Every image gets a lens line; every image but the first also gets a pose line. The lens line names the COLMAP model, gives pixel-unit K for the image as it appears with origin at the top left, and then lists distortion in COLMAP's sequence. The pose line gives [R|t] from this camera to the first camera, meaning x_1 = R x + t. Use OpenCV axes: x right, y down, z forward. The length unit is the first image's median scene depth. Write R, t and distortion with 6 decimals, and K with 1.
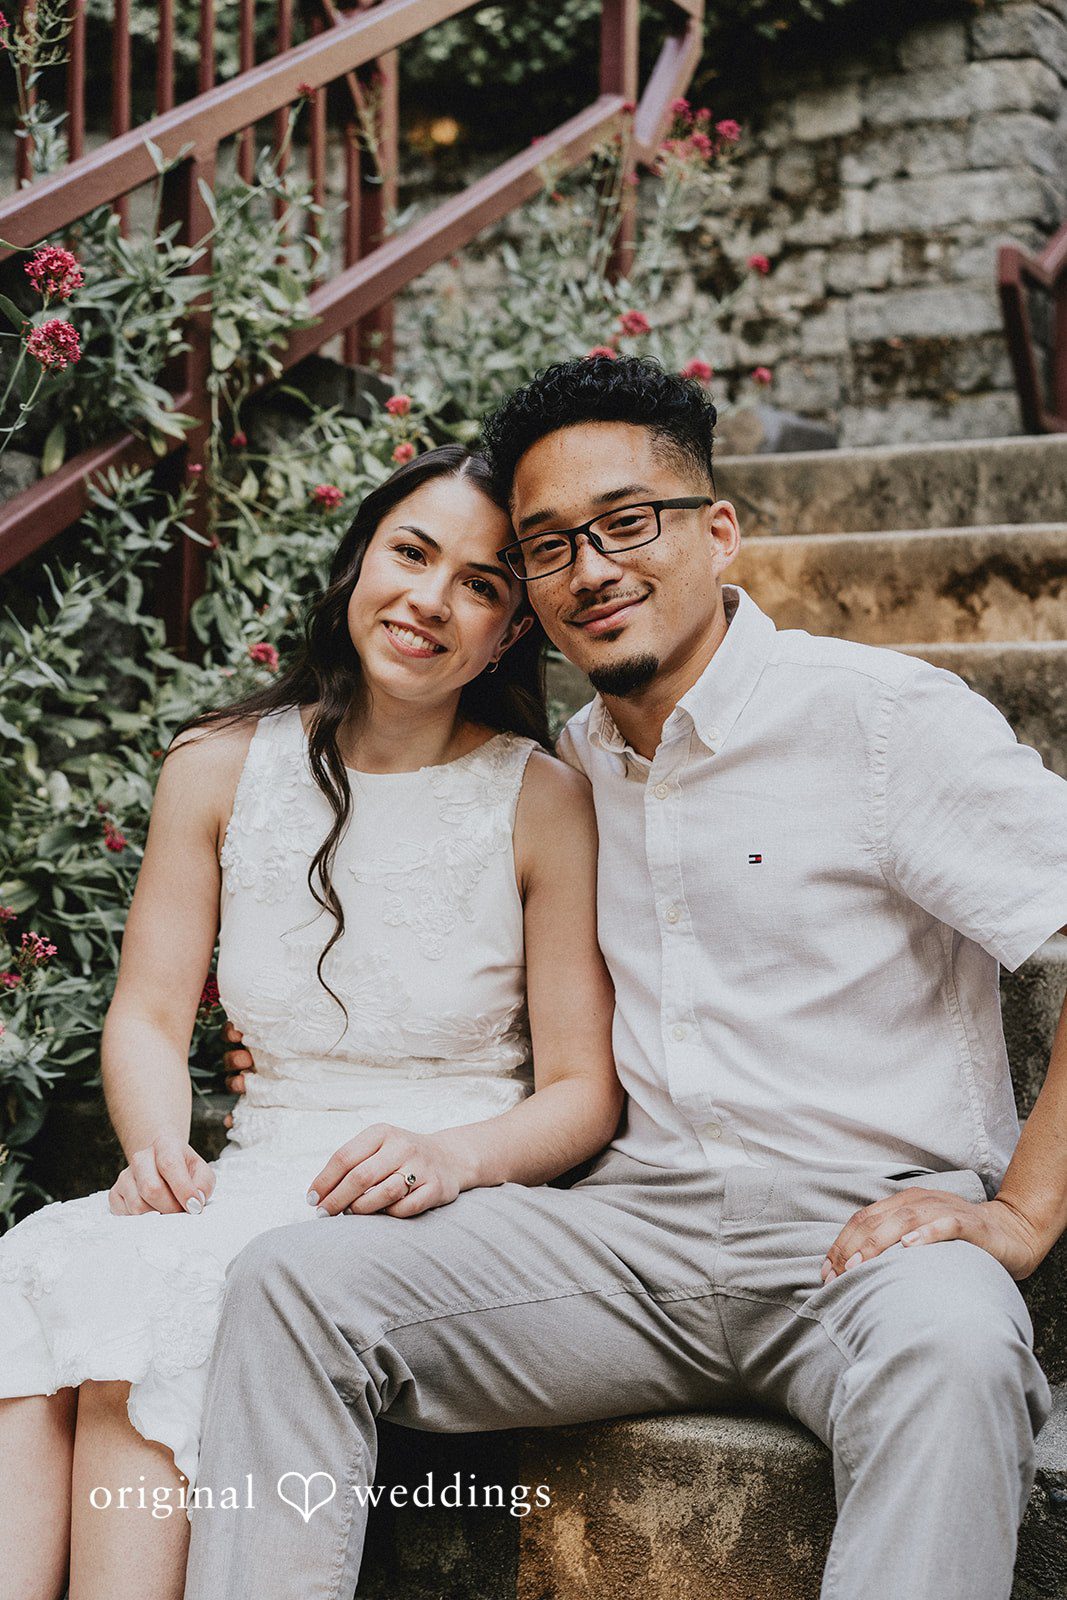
lens RADIAL K [[2547.4, 0, 536.6], [0, 2547.4, 773.0], [0, 0, 1]] dist [0.050568, -0.017532]
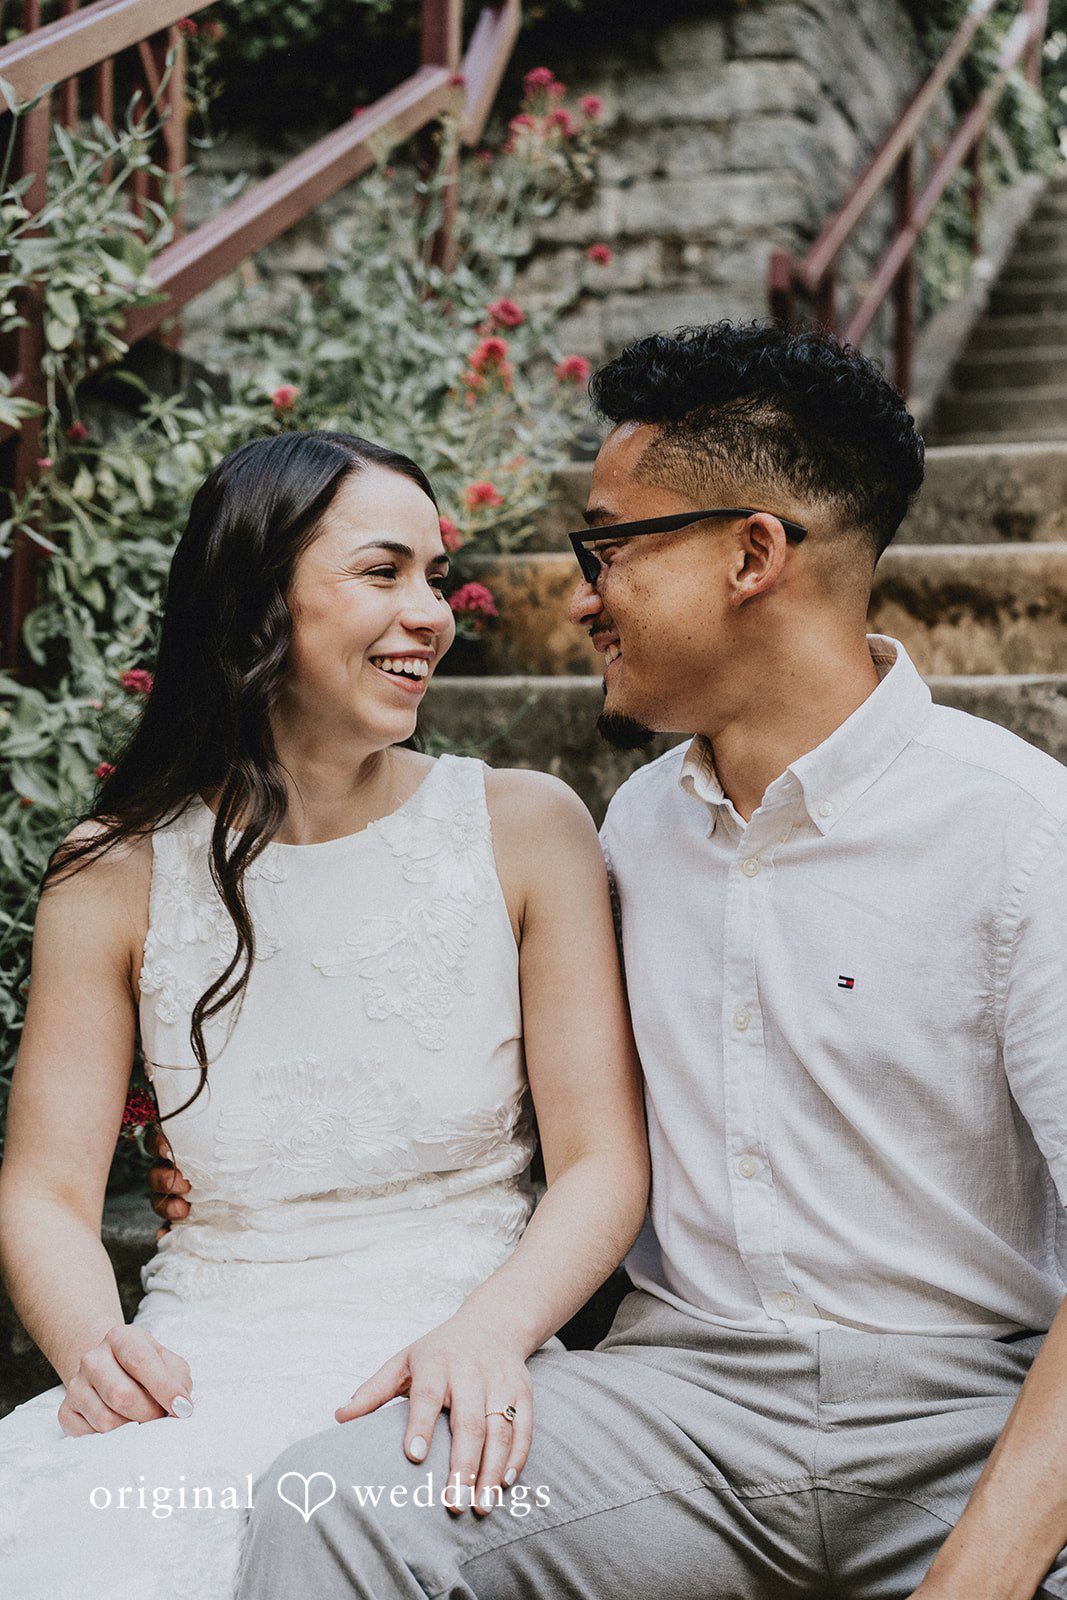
lens RADIAL K [[2547.4, 0, 536.6], [0, 2547.4, 773.0], [0, 0, 1]] dist [0.050568, -0.017532]
pose [[0.990699, 0.009214, 0.135756, -0.074864], [-0.009202, 0.999957, -0.000719, -0.013939], [-0.135757, -0.000537, 0.990742, 0.109867]]
